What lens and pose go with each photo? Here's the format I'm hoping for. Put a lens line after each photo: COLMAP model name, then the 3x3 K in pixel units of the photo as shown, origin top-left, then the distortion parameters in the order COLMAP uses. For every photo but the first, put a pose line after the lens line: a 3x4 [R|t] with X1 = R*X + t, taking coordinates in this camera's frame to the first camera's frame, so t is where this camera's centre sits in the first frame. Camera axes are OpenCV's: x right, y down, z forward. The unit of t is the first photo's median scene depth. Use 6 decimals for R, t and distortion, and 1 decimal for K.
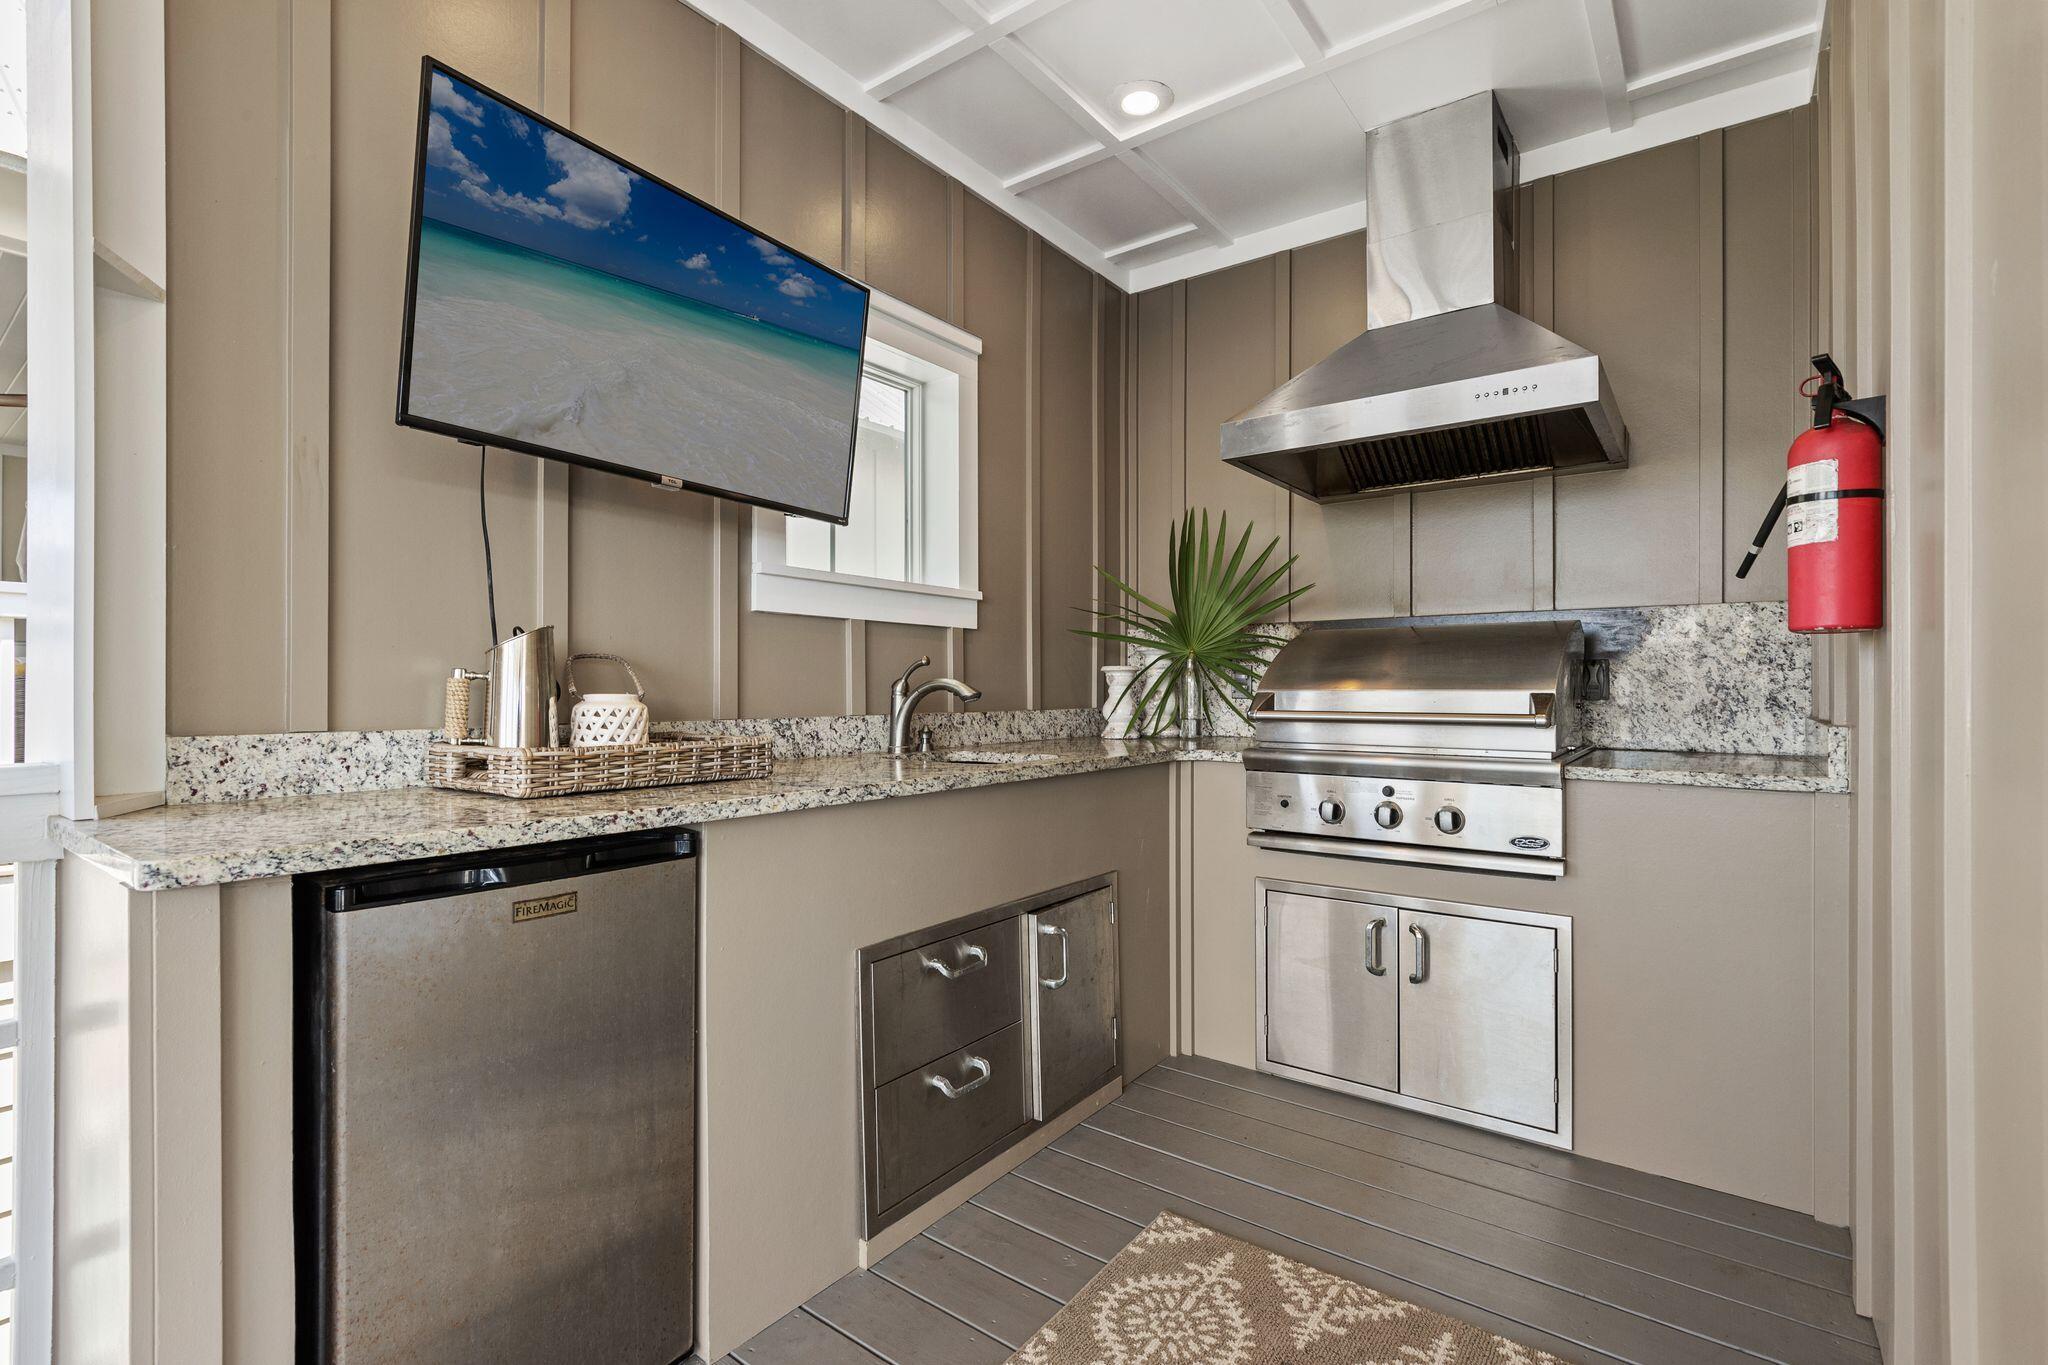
lens RADIAL K [[935.8, 0, 1025.4], [0, 935.8, 683.3], [0, 0, 1]] dist [-0.005694, 0.003707]
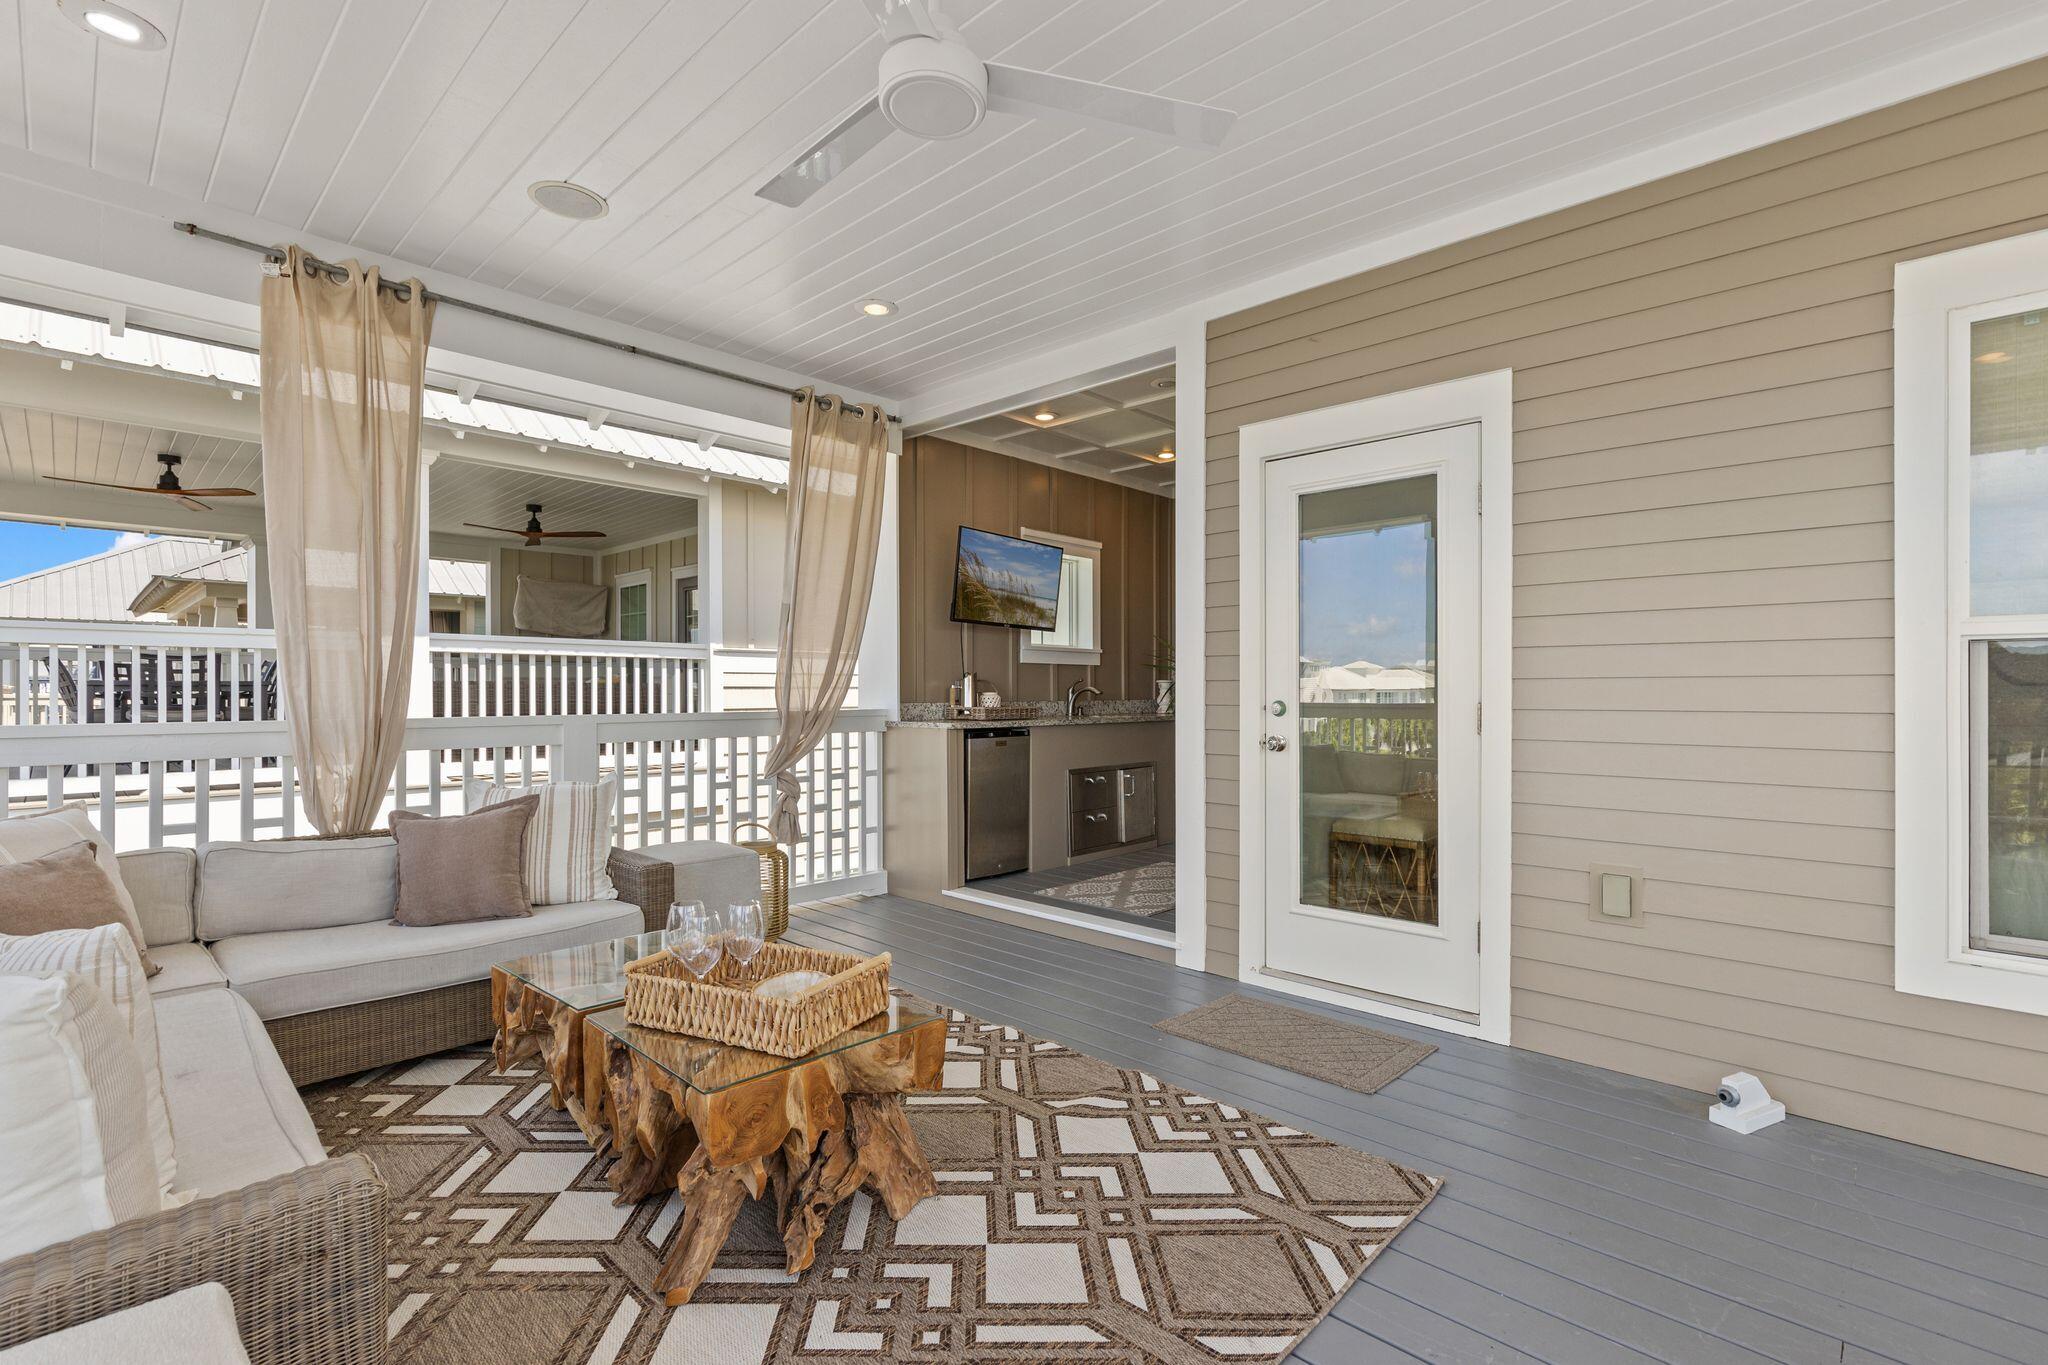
lens RADIAL K [[935.8, 0, 1015.8], [0, 935.8, 694.6], [0, 0, 1]] dist [-0.005694, 0.003707]
pose [[0.991732, -0.004056, -0.128265, 0.050519], [0.004733, 0.999976, 0.004977, 0.003803], [0.128241, -0.005543, 0.991728, -1.733289]]
